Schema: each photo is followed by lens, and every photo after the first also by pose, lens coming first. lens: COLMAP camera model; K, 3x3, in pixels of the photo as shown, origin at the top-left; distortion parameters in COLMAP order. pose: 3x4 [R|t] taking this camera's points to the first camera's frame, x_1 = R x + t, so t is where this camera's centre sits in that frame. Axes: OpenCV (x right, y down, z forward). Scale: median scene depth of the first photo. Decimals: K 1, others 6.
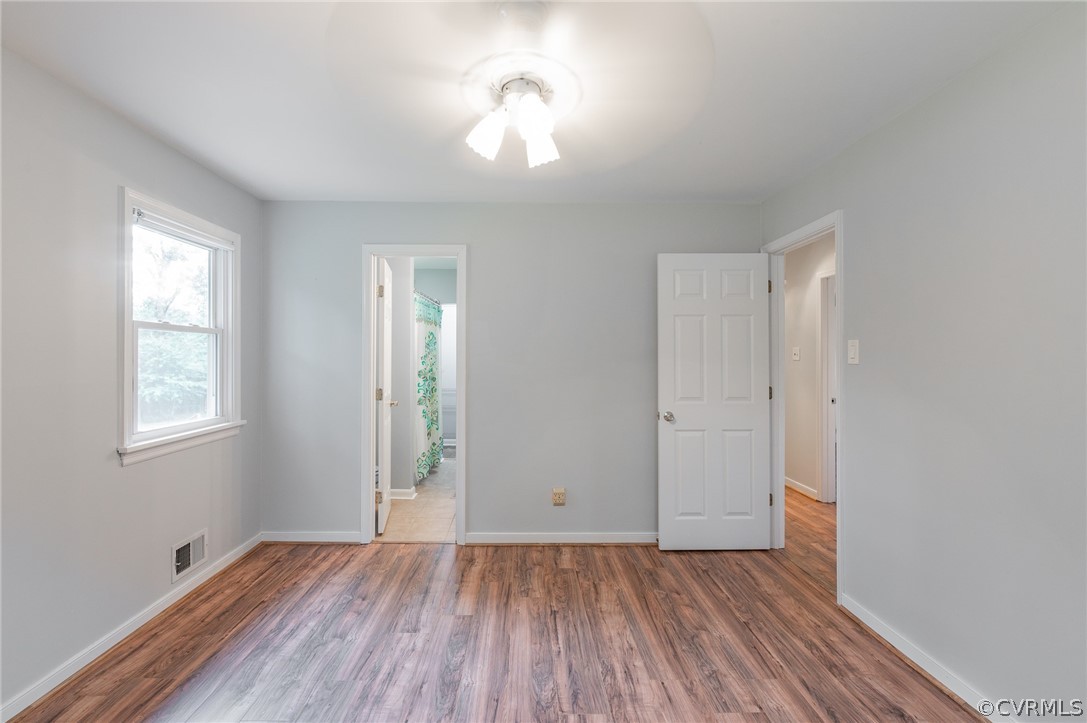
lens RADIAL K [[497.3, 0, 534.3], [0, 497.3, 359.0], [0, 0, 1]] dist [-0.004849, -0.001452]
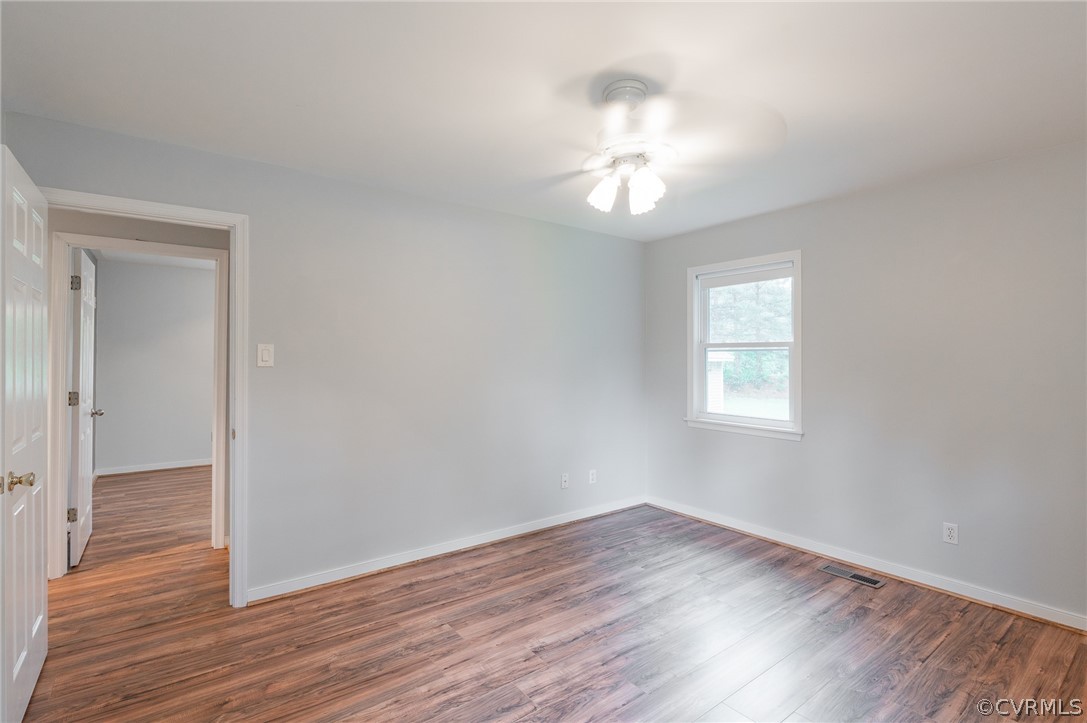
lens RADIAL K [[497.3, 0, 532.5], [0, 497.3, 358.6], [0, 0, 1]] dist [-0.004849, -0.001452]
pose [[-0.578676, 0.001779, 0.815555, -0.506758], [-0.000471, 0.999997, -0.002515, 0.006149], [-0.815557, -0.001839, -0.578674, 1.062870]]
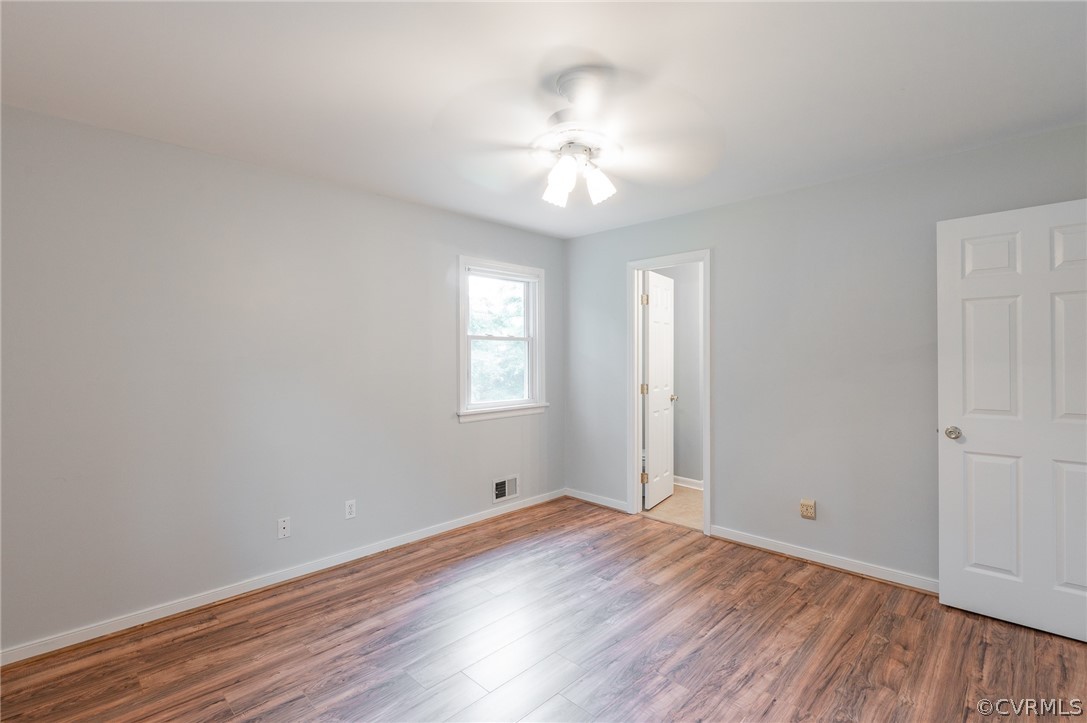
lens RADIAL K [[497.3, 0, 539.4], [0, 497.3, 359.7], [0, 0, 1]] dist [-0.004849, -0.001452]
pose [[0.702766, -0.000039, -0.711421, 0.450297], [0.002164, 0.999995, 0.002082, 0.000181], [0.711417, -0.003003, 0.702763, 0.012874]]
